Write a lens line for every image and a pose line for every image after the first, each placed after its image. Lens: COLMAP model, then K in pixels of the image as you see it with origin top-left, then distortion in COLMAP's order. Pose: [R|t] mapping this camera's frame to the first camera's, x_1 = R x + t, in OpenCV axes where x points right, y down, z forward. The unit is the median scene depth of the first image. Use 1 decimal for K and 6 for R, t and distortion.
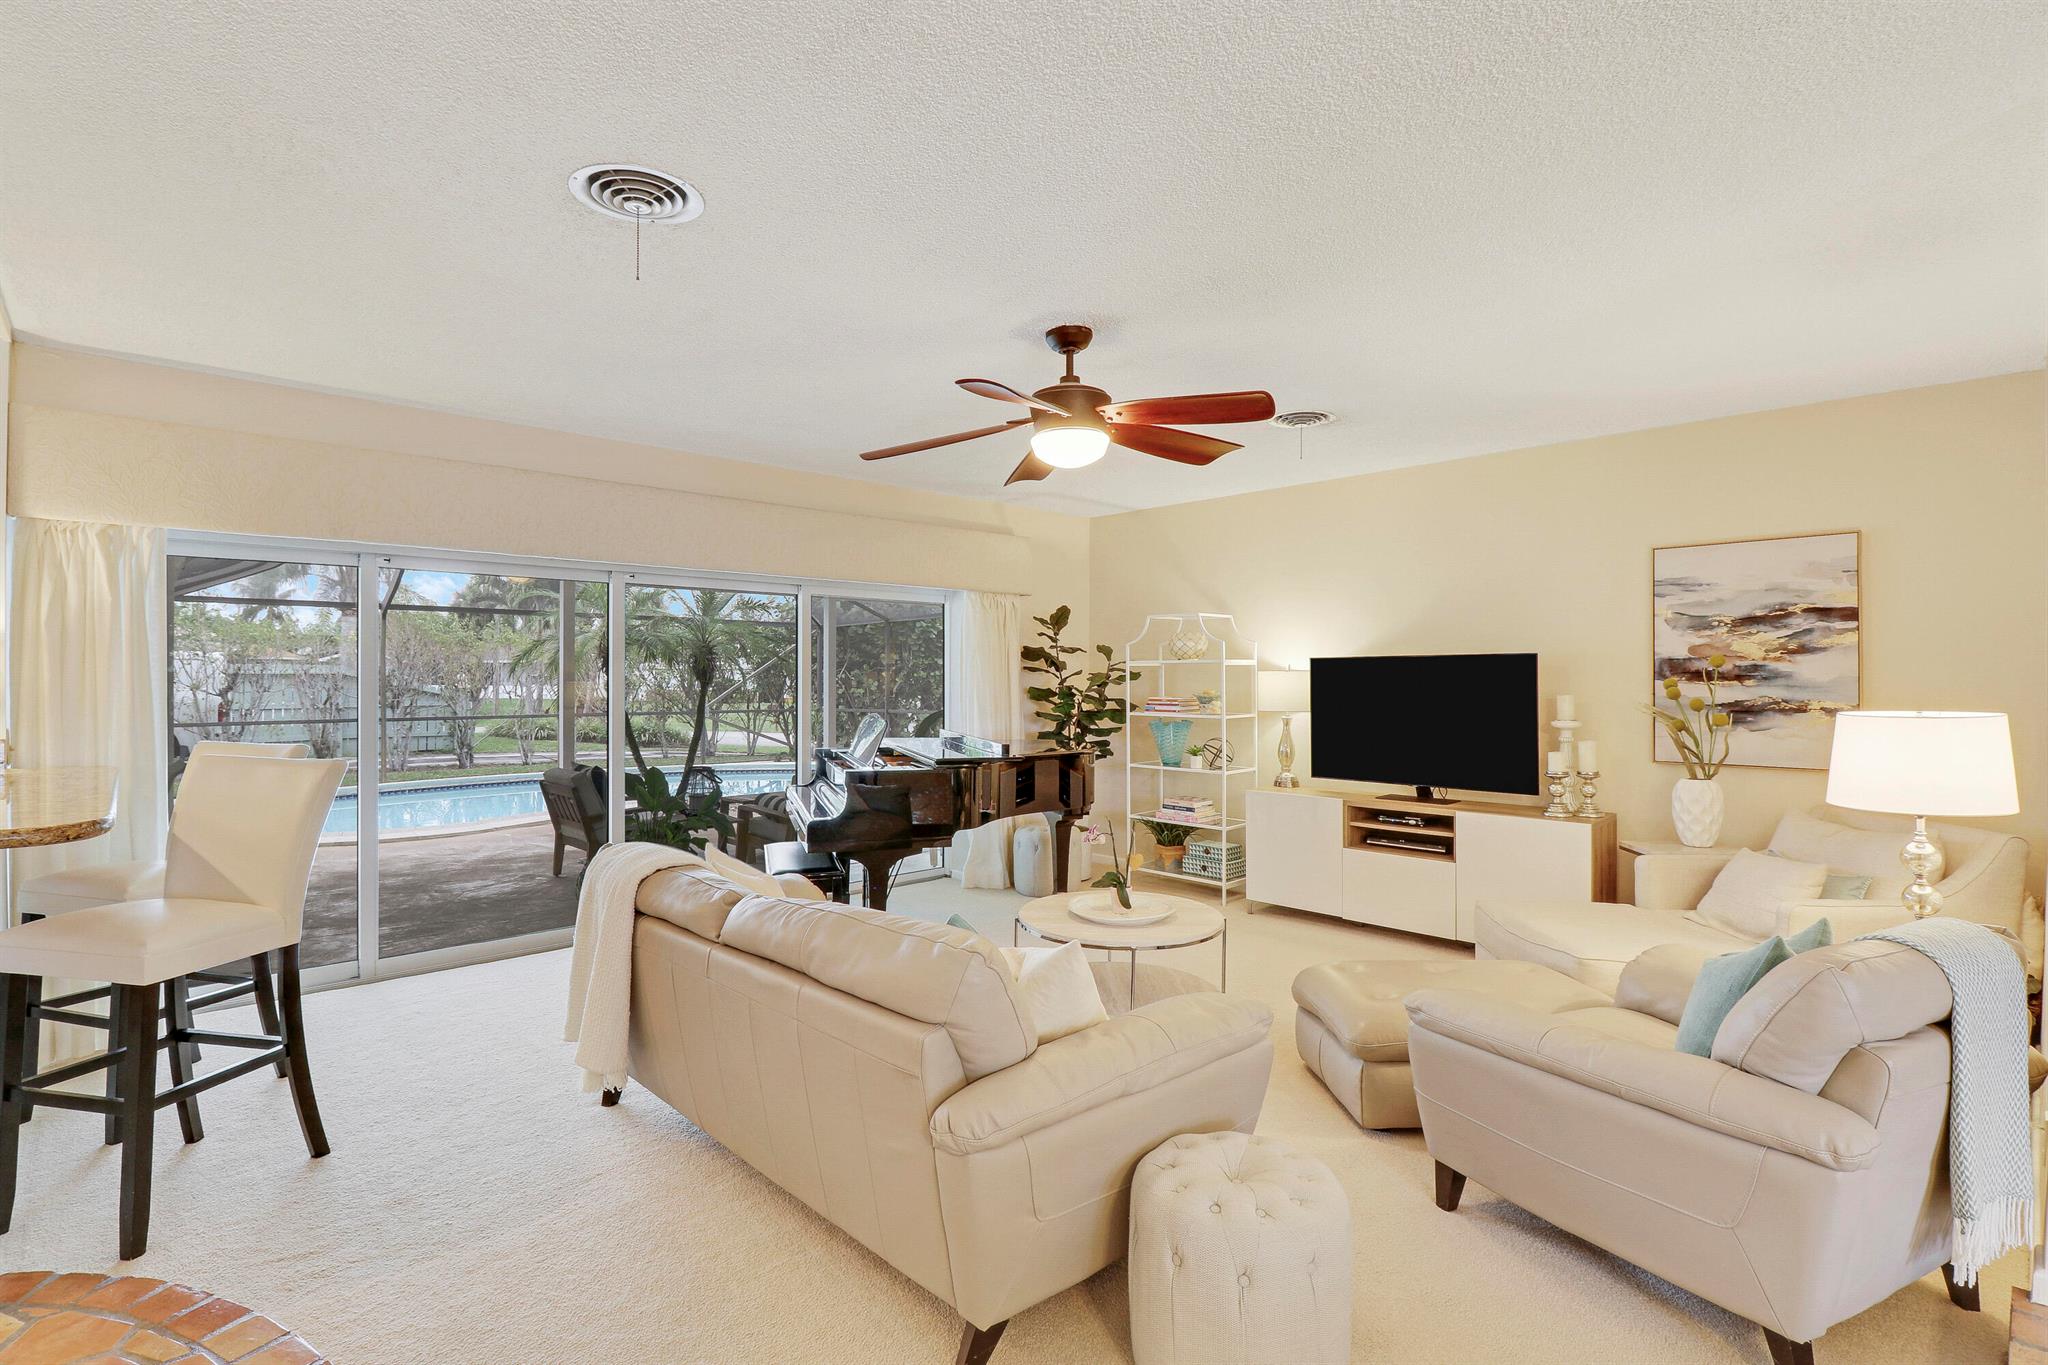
lens RADIAL K [[965.6, 0, 1017.9], [0, 965.6, 674.8], [0, 0, 1]] dist [0.004743, -0.013058]
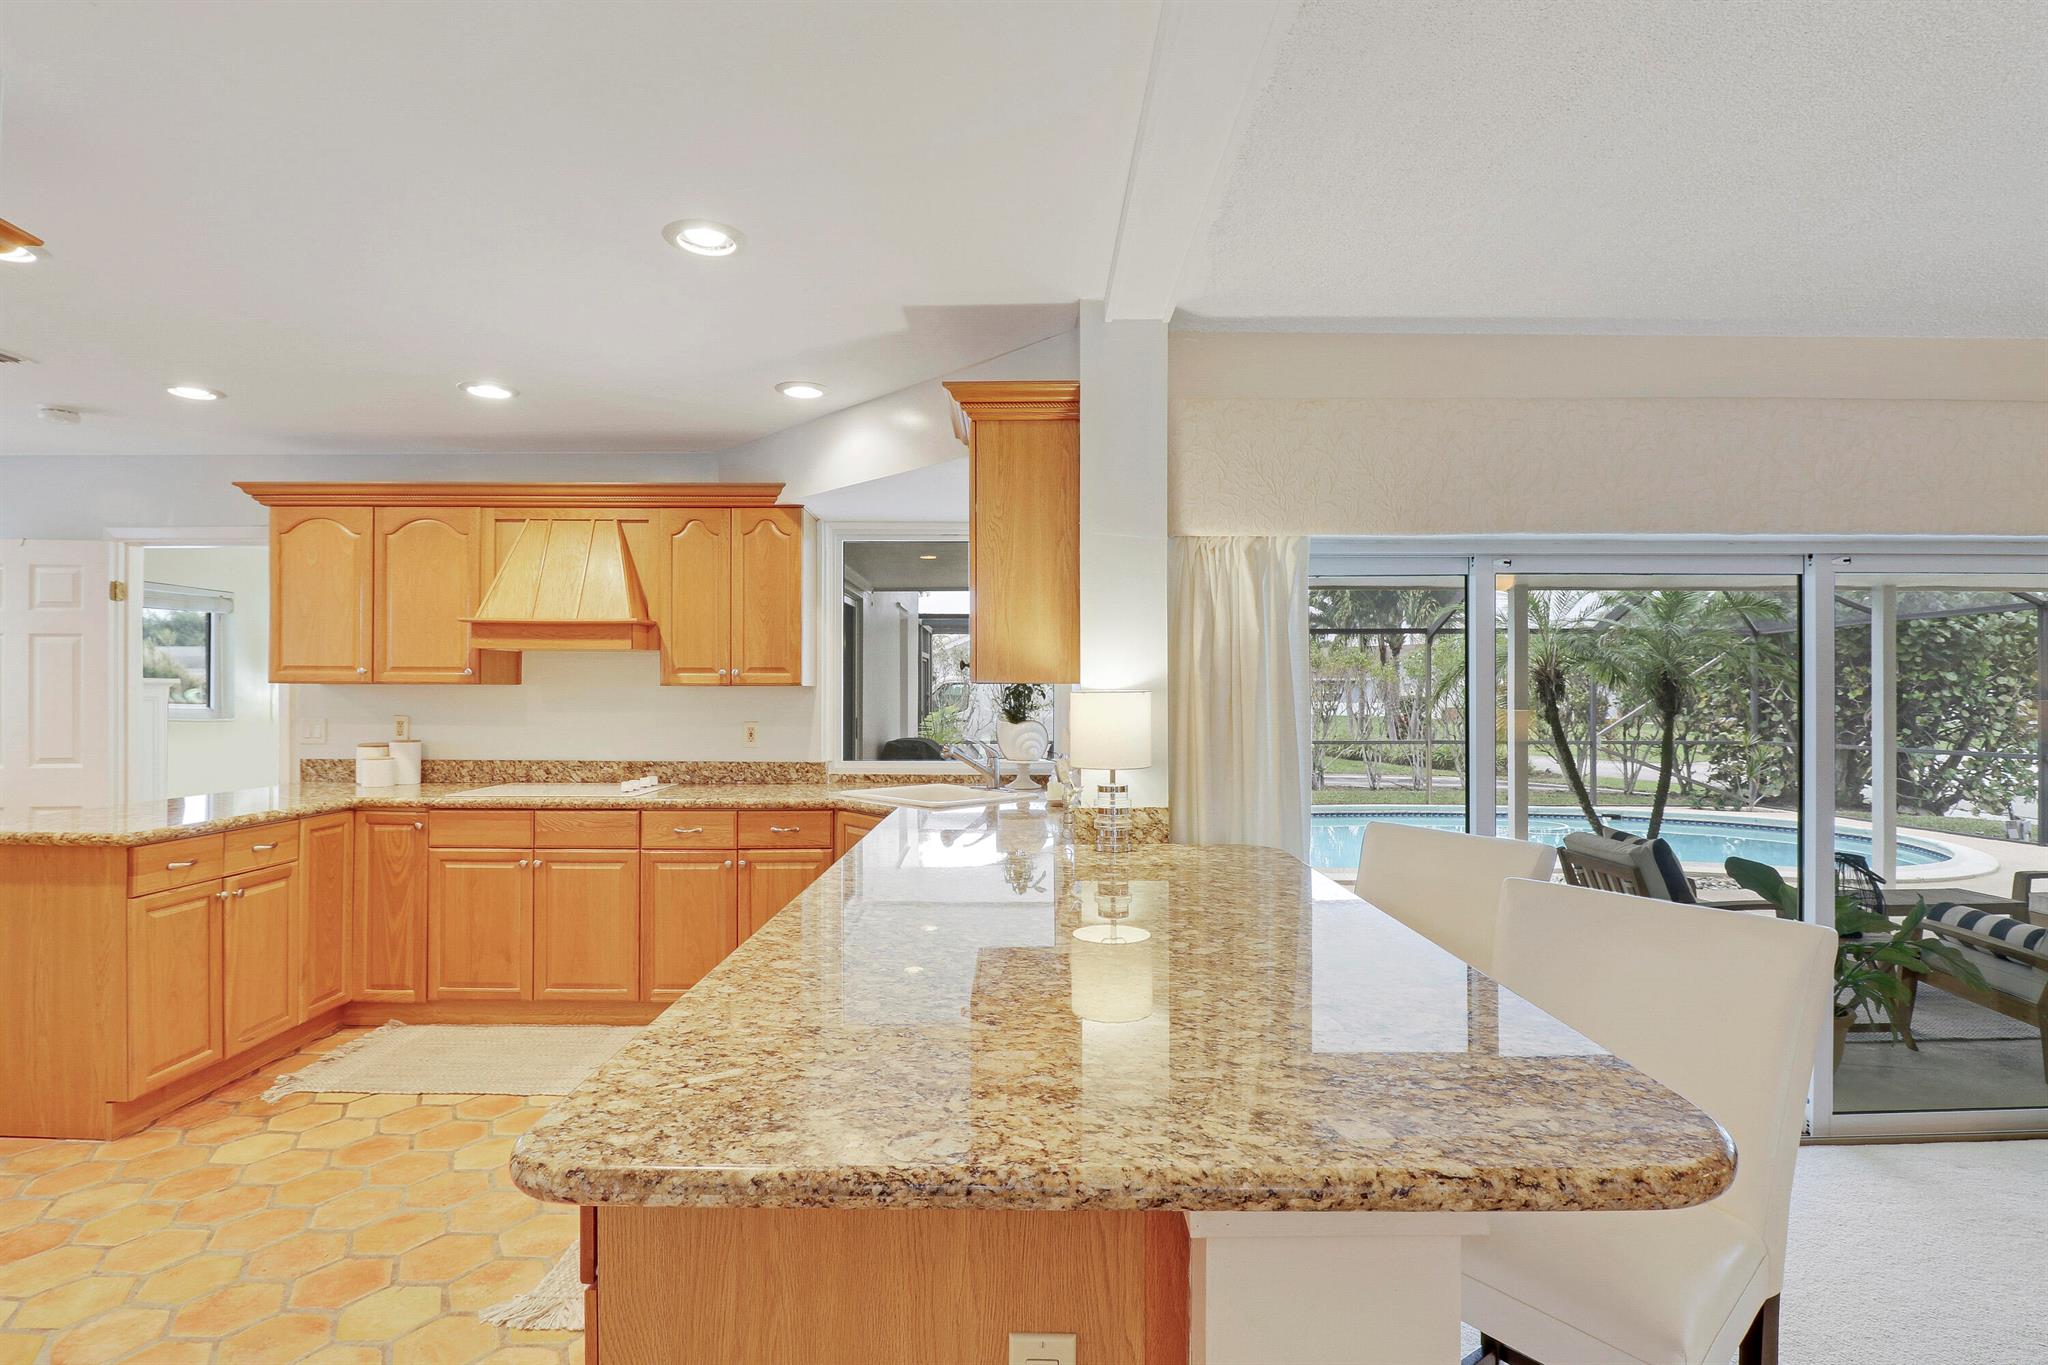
lens RADIAL K [[973.4, 0, 1017.1], [0, 973.4, 685.7], [0, 0, 1]] dist [-0.003149, -0.014987]
pose [[0.729862, -0.005294, -0.683574, -0.368977], [0.002579, 0.999984, -0.004991, -0.020884], [0.683590, 0.001880, 0.729864, 0.188306]]
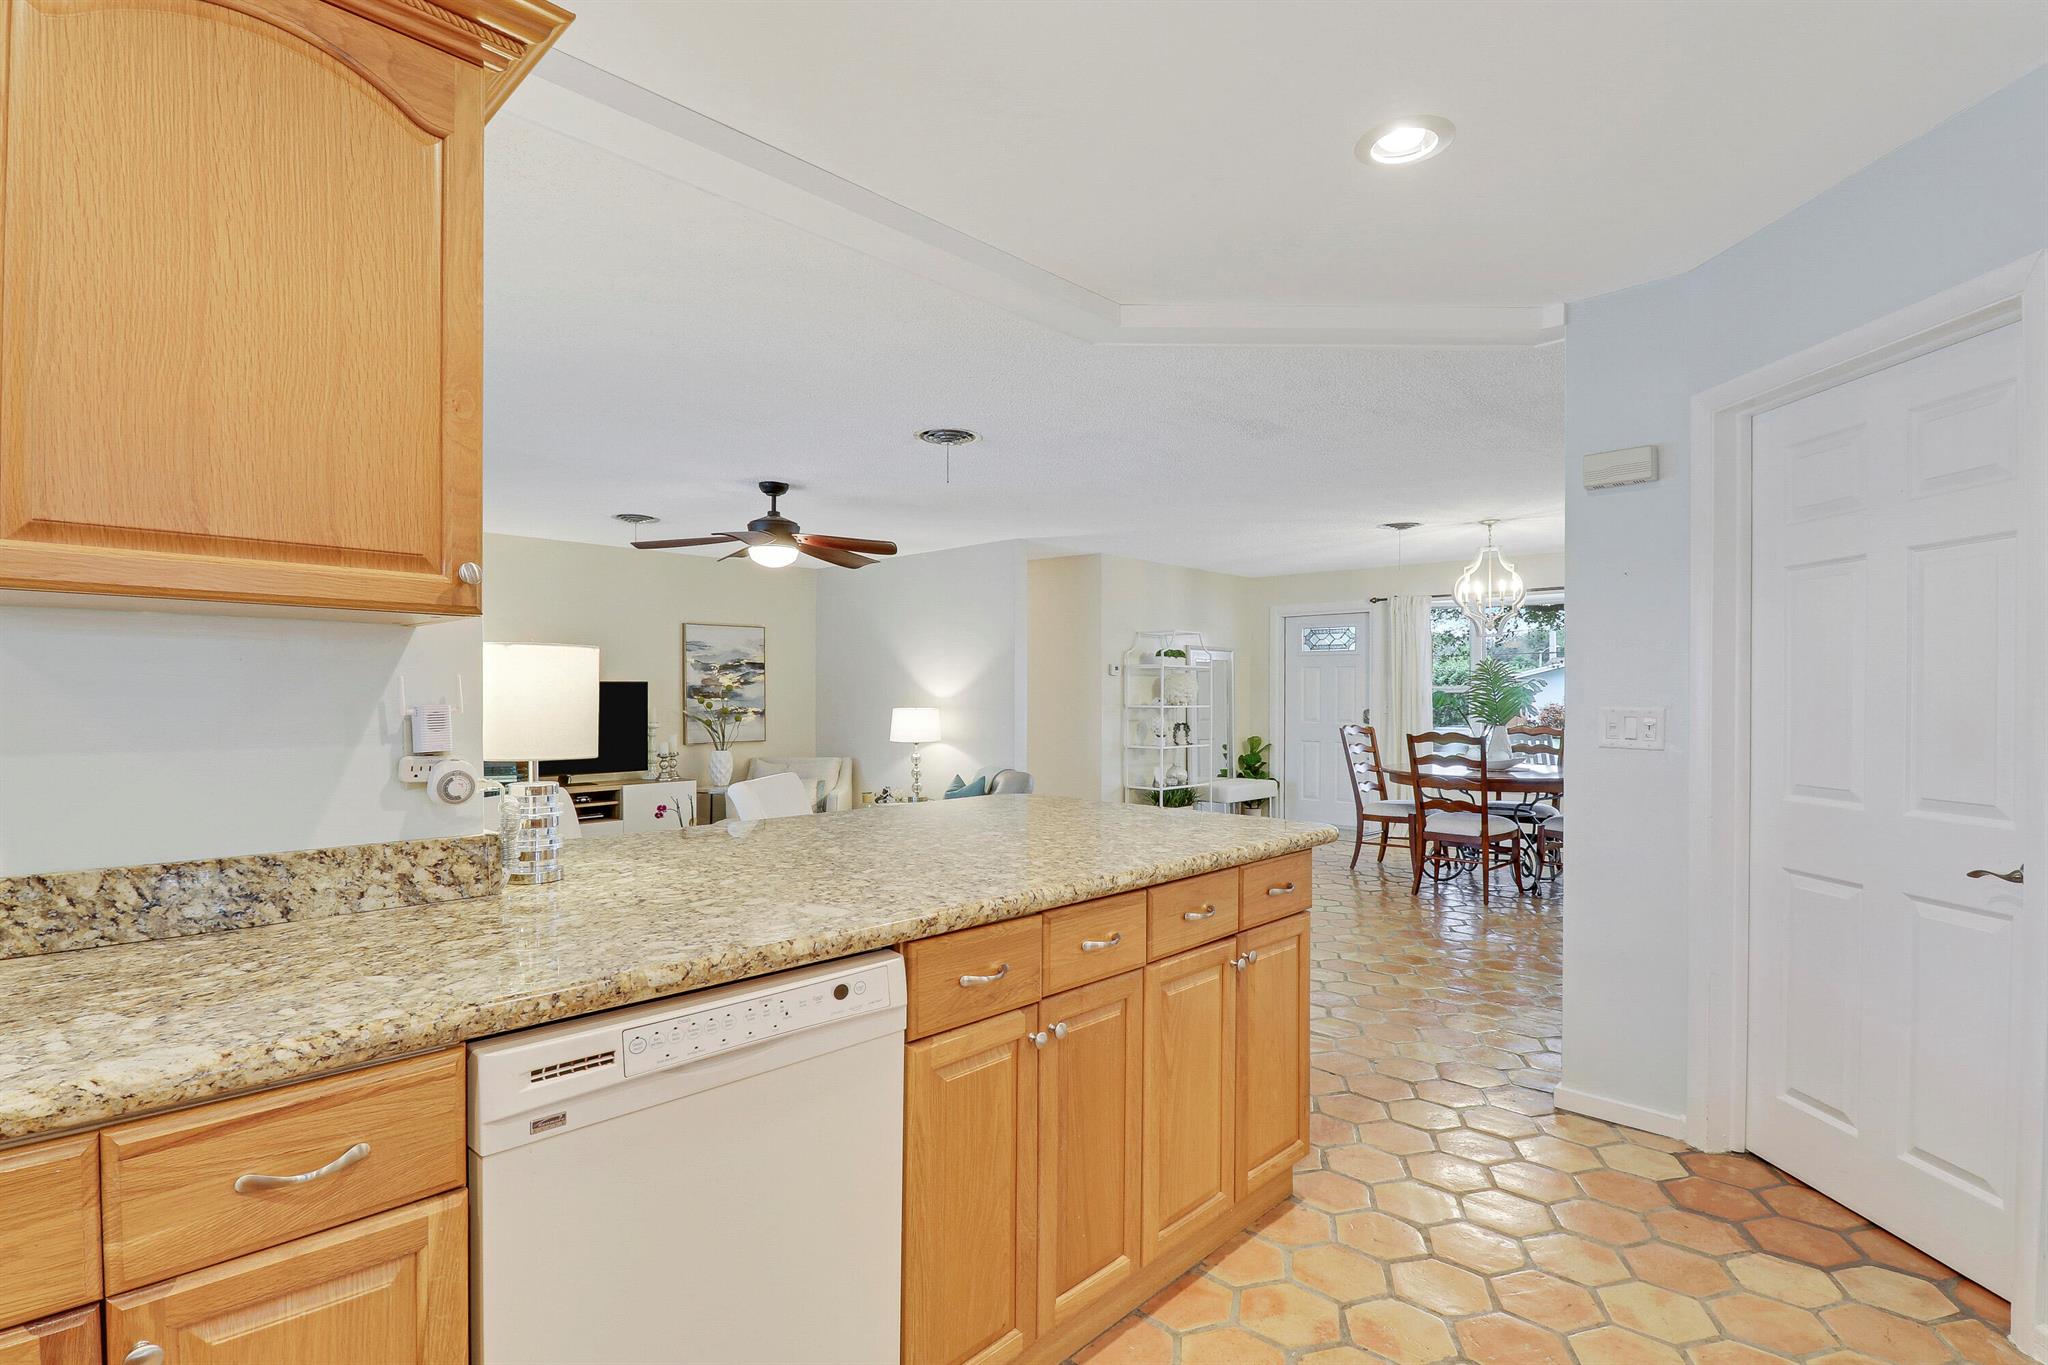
lens RADIAL K [[985.1, 0, 1001.5], [0, 985.1, 692.8], [0, 0, 1]] dist [-0.000151, -0.015668]
pose [[-0.041963, -0.000228, 0.999119, -1.017050], [-0.000898, 1.000000, 0.000190, -0.004447], [-0.999119, -0.000889, -0.041963, 0.436537]]
